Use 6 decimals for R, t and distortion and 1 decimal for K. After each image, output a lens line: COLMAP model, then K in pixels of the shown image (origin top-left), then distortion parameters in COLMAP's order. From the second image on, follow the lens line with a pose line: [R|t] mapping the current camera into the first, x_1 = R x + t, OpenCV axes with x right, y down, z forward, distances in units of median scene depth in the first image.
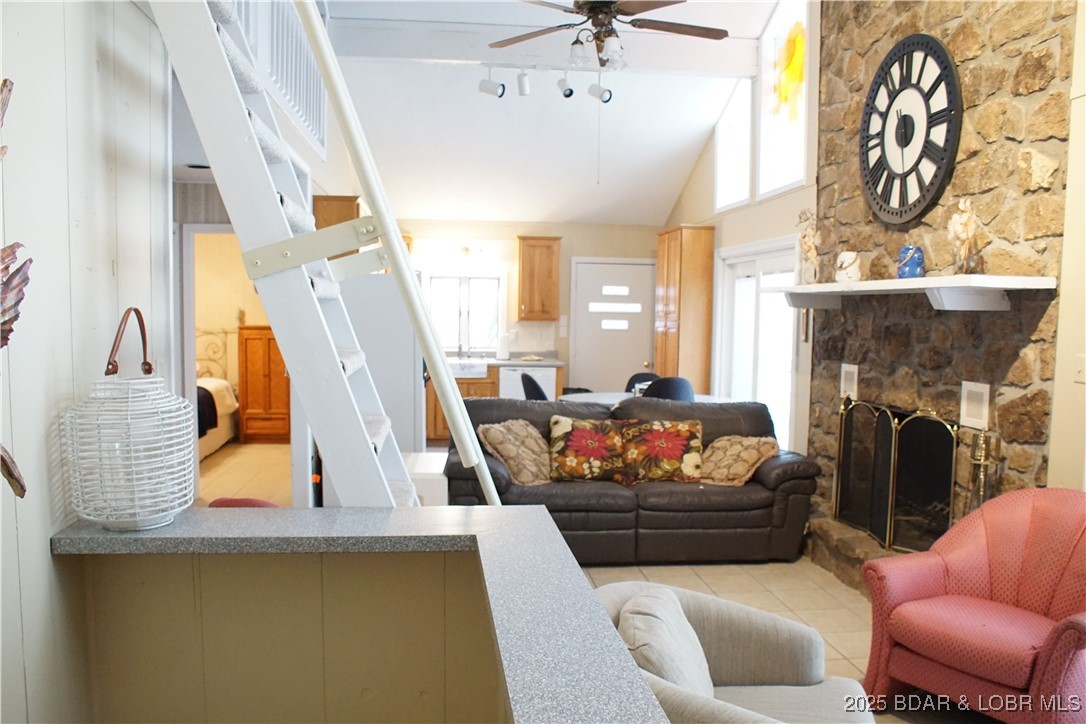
lens RADIAL K [[880.7, 0, 524.3], [0, 880.7, 386.5], [0, 0, 1]] dist [-0.160378, 0.156679]
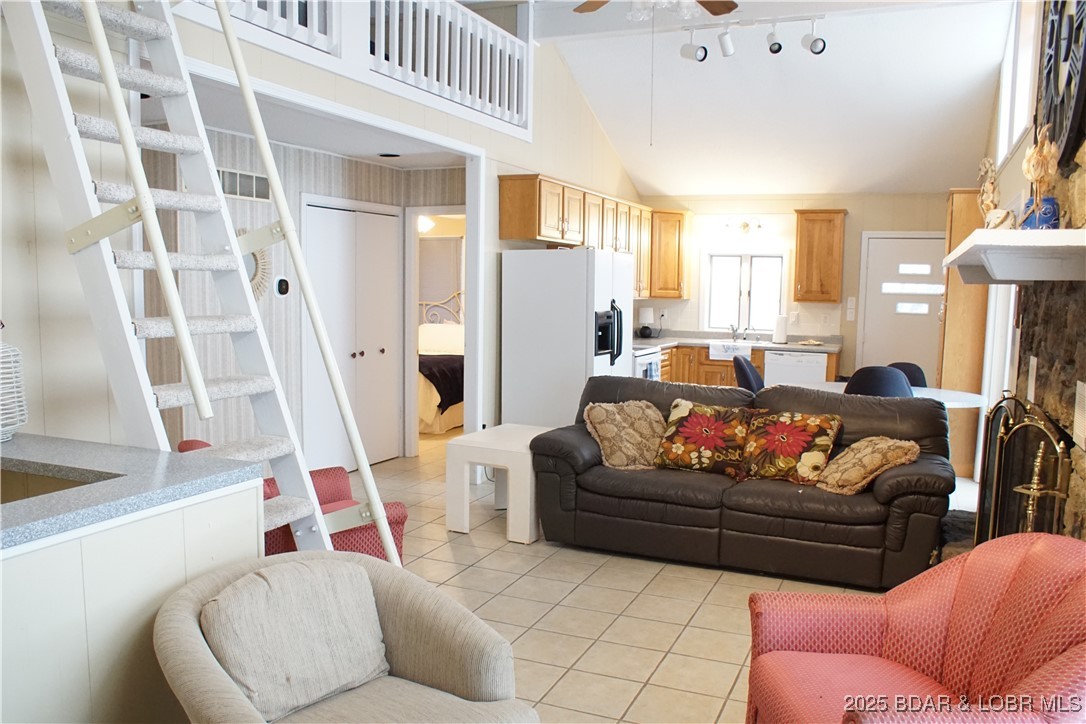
lens RADIAL K [[880.7, 0, 524.3], [0, 880.7, 386.5], [0, 0, 1]] dist [-0.160378, 0.156679]
pose [[0.865528, 0.056049, -0.497715, 0.356689], [-0.046824, 0.998422, 0.031008, -0.001073], [0.498667, -0.003533, 0.866786, 0.115856]]
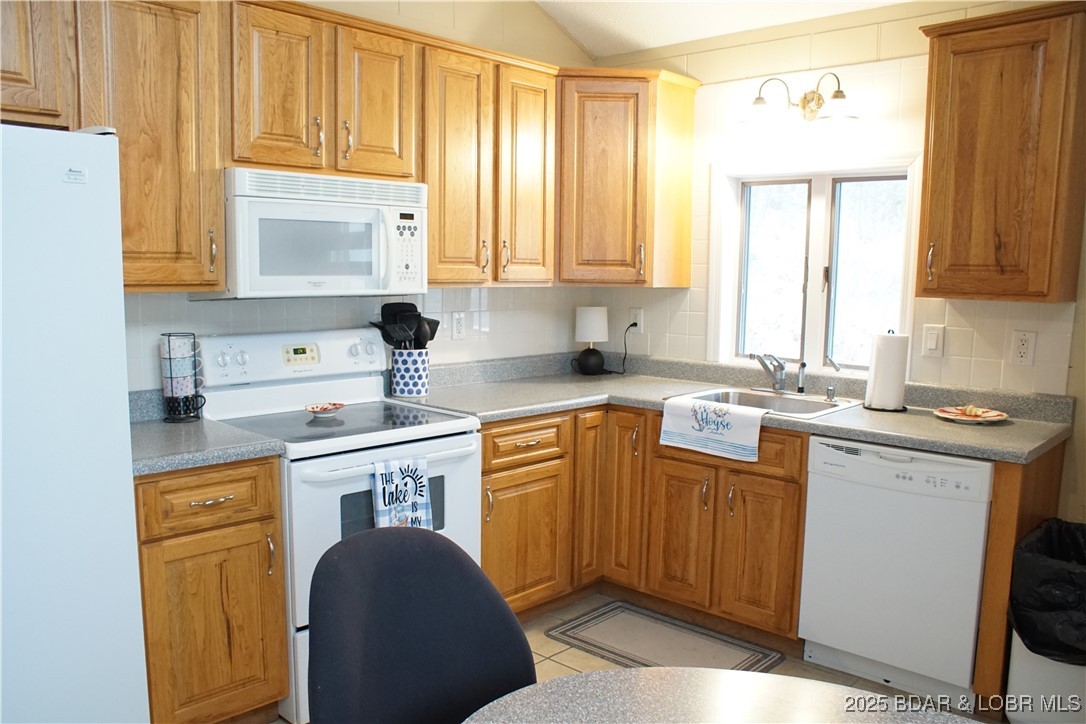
lens RADIAL K [[880.7, 0, 524.3], [0, 880.7, 386.5], [0, 0, 1]] dist [-0.160378, 0.156679]
pose [[0.646226, 0.095346, -0.757167, 0.244502], [-0.069872, 0.995389, 0.065710, -0.090061], [0.759941, 0.010442, 0.649908, 1.183674]]
